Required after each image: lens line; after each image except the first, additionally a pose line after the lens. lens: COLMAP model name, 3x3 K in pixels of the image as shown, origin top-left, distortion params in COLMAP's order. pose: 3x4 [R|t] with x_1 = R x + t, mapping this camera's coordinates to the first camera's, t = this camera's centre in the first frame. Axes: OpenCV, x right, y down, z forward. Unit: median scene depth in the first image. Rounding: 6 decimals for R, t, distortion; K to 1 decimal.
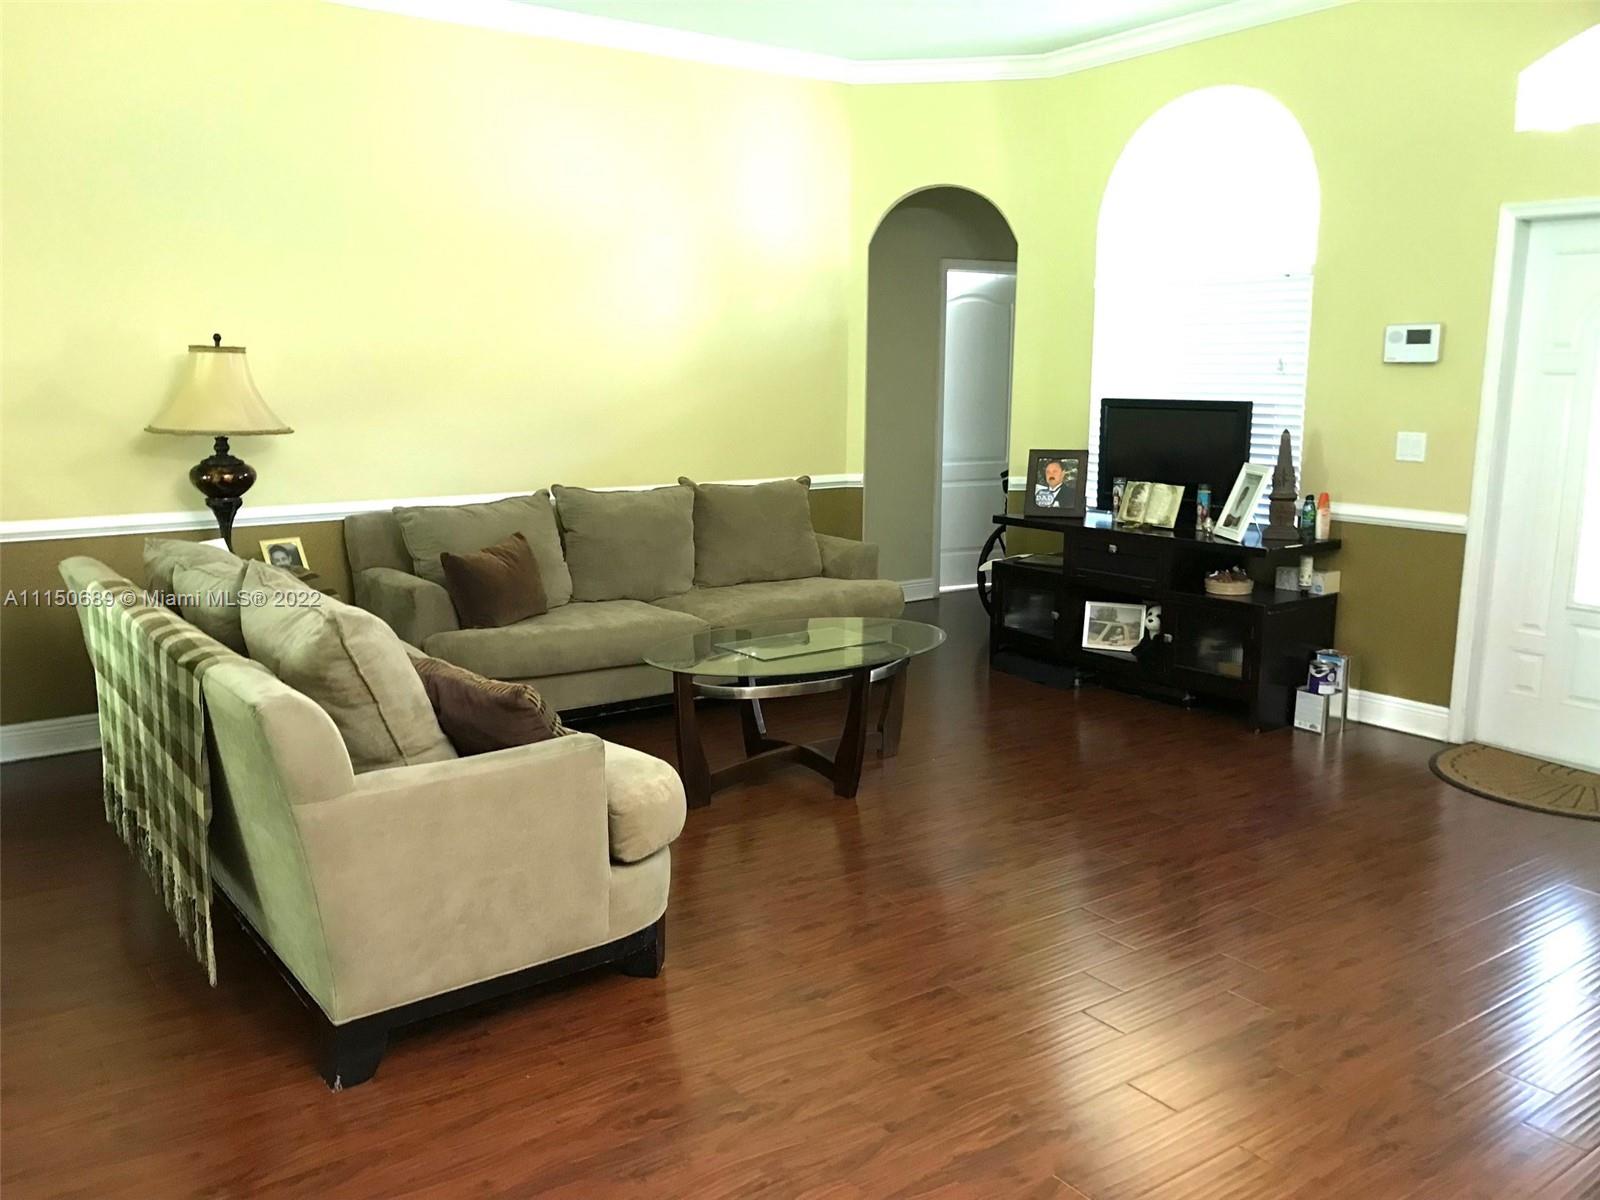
lens RADIAL K [[1315.2, 0, 798.0], [0, 1315.2, 594.2], [0, 0, 1]] dist [0.036333, -0.038877]
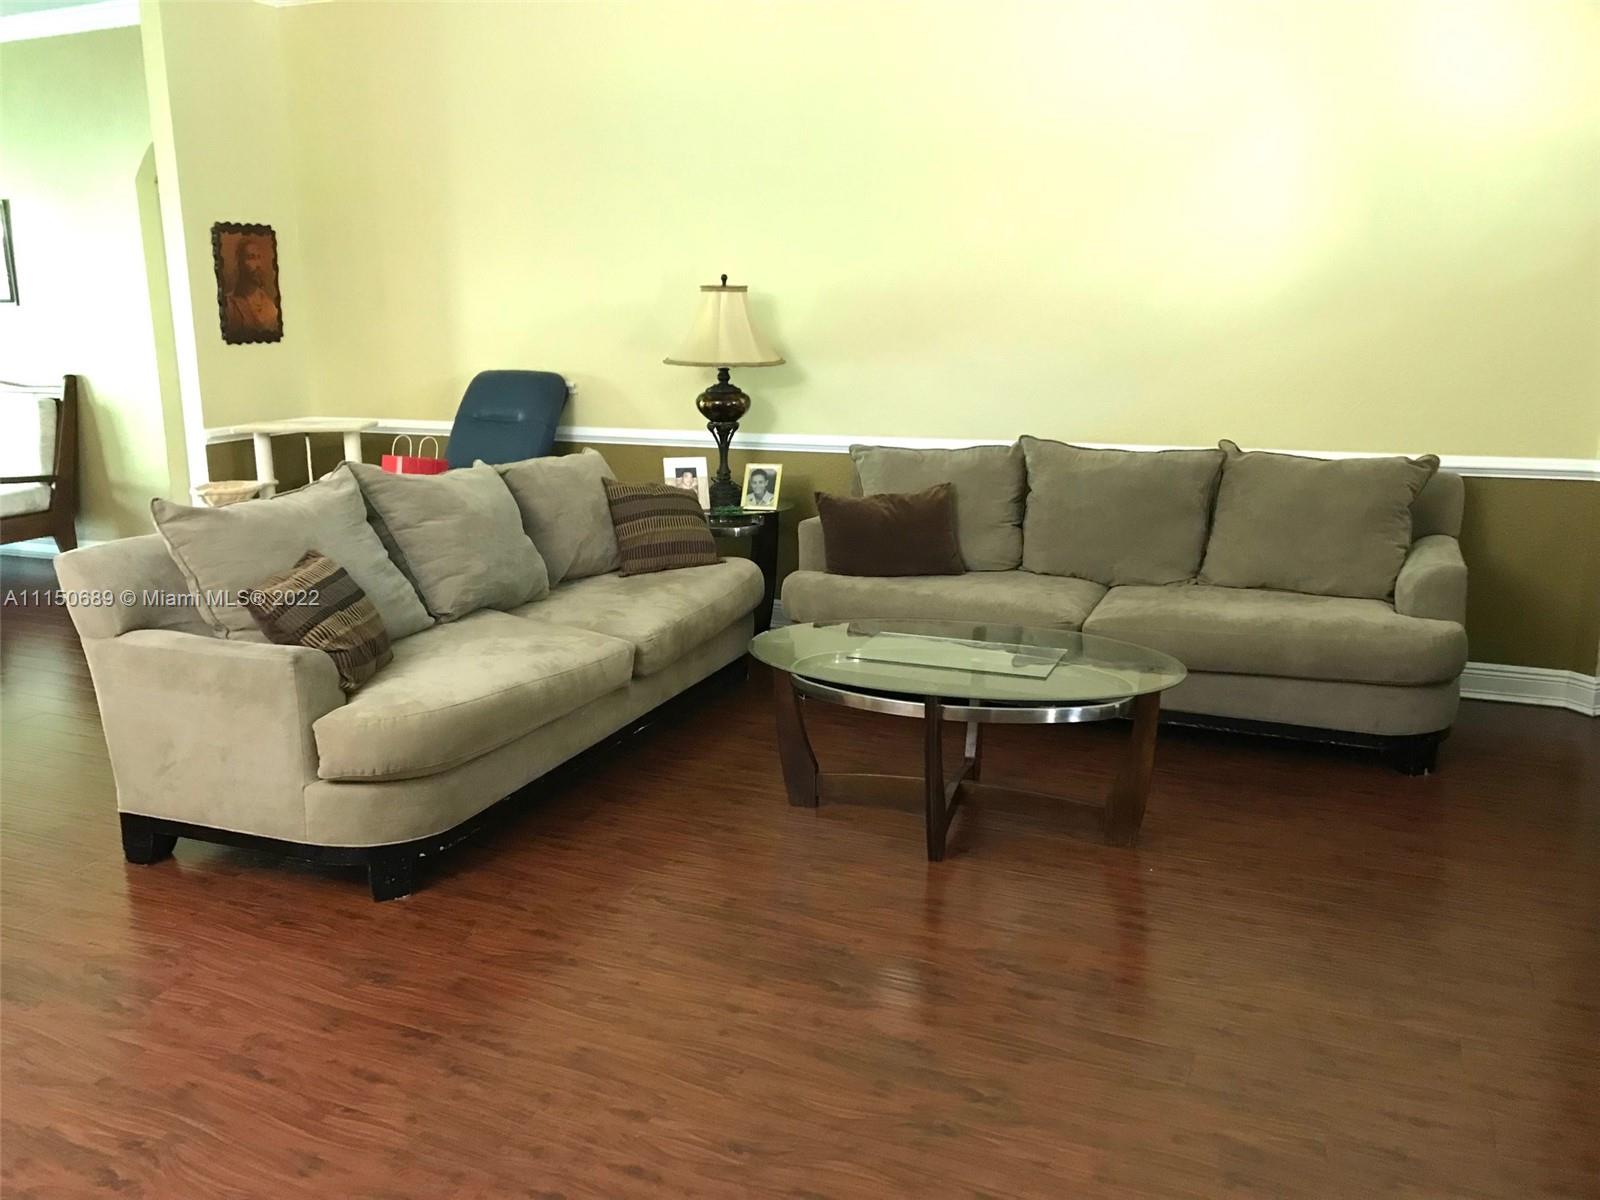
lens RADIAL K [[1315.2, 0, 798.1], [0, 1315.2, 607.0], [0, 0, 1]] dist [0.036333, -0.038877]
pose [[0.507479, 0.185213, -0.841523, 0.578325], [-0.138990, 0.981432, 0.132189, -0.076060], [0.850380, 0.049880, 0.523799, 0.477836]]
